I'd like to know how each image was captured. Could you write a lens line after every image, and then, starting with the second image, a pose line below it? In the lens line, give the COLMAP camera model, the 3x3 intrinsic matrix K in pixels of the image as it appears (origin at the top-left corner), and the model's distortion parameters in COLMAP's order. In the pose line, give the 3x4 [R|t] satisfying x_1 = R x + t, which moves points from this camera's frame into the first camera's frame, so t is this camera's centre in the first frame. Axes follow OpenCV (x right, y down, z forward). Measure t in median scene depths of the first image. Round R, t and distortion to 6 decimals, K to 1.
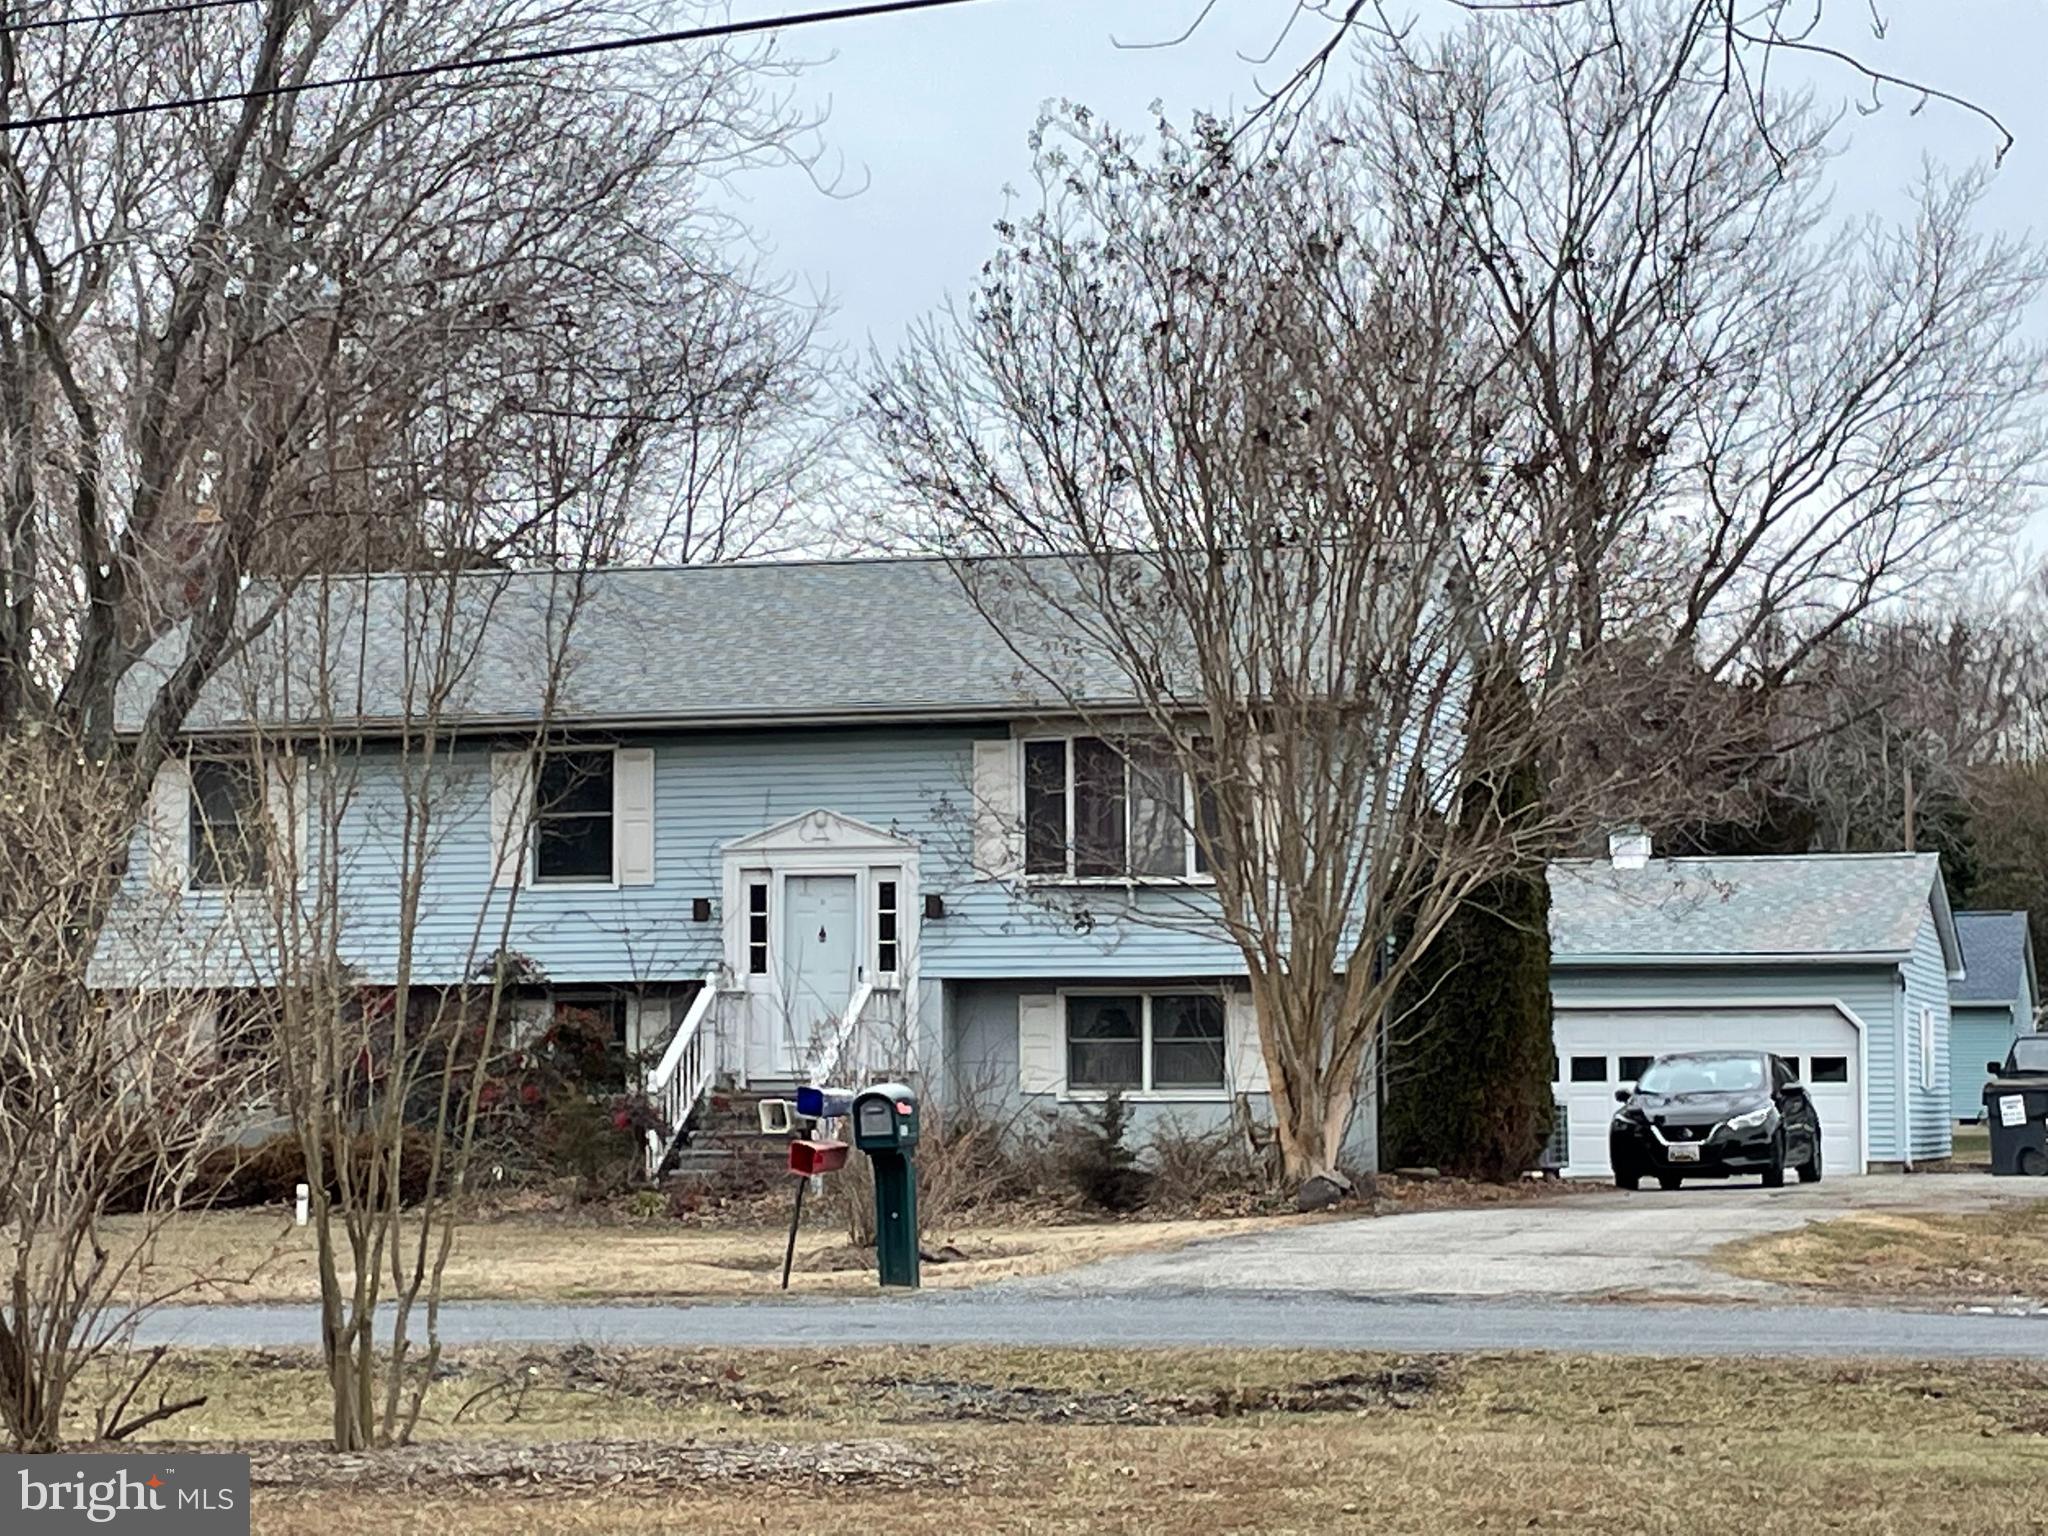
lens RADIAL K [[4954.6, 0, 1024.0], [0, 4954.6, 768.0], [0, 0, 1]] dist [0.010538, 0.052299]
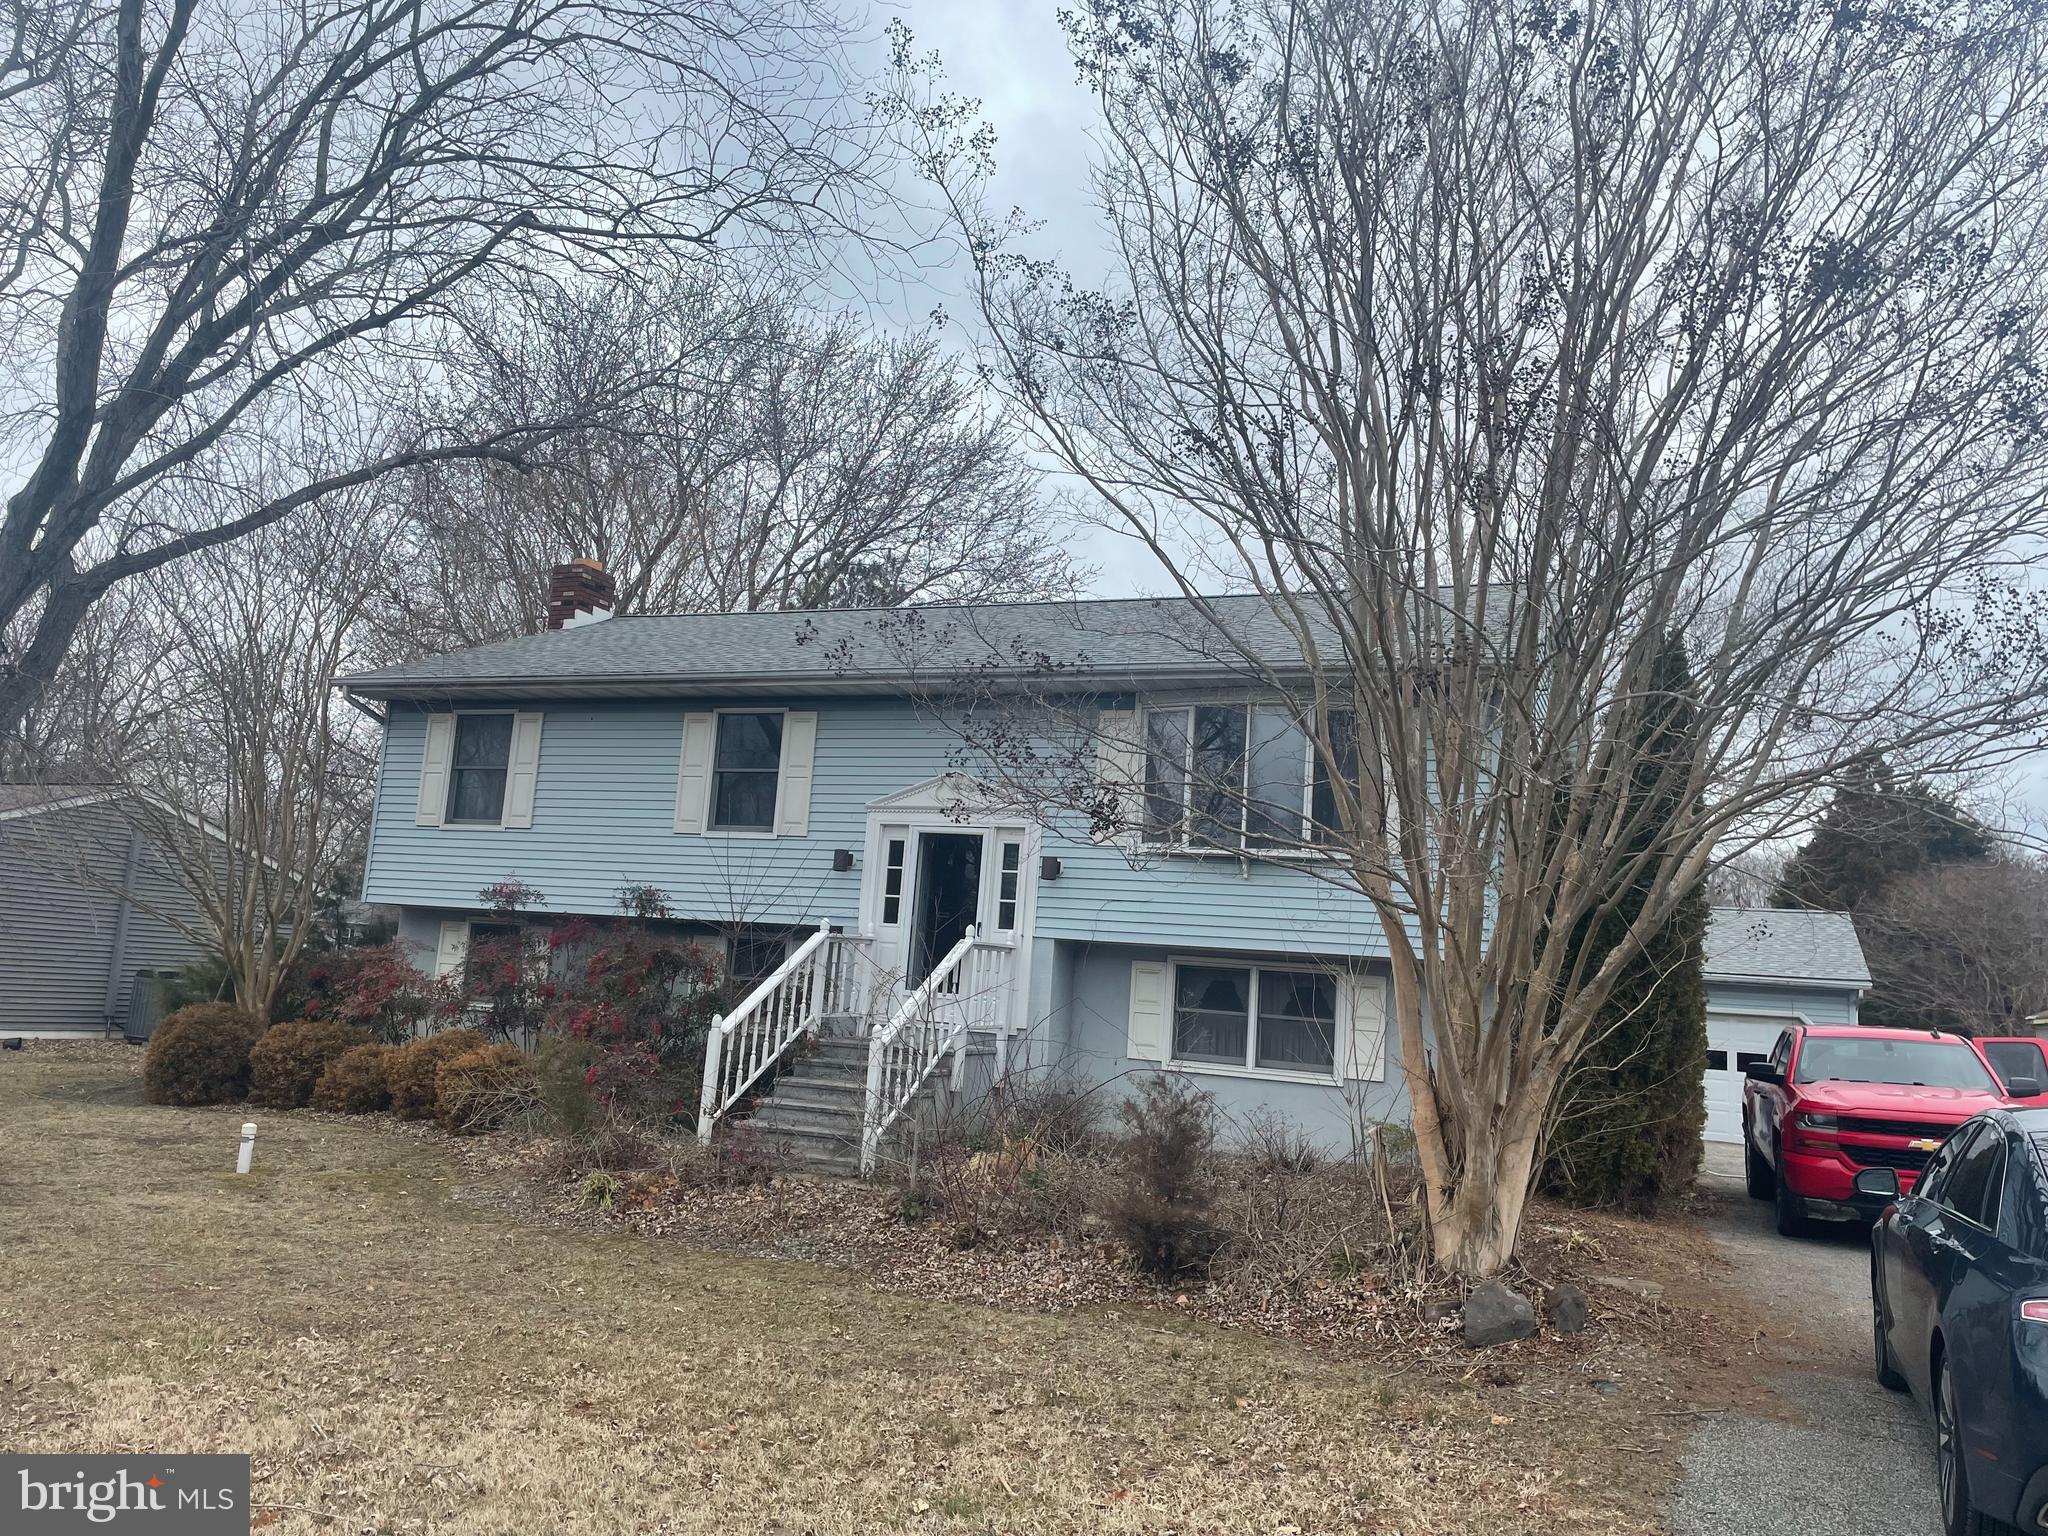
lens RADIAL K [[1574.2, 0, 1021.5], [0, 1574.2, 758.7], [0, 0, 1]] dist [0.090318, -0.116491]
pose [[0.987688, 0.050747, -0.147977, 0.022997], [-0.062696, 0.995040, -0.077232, 0.030932], [0.143324, 0.085558, 0.985971, 0.672489]]
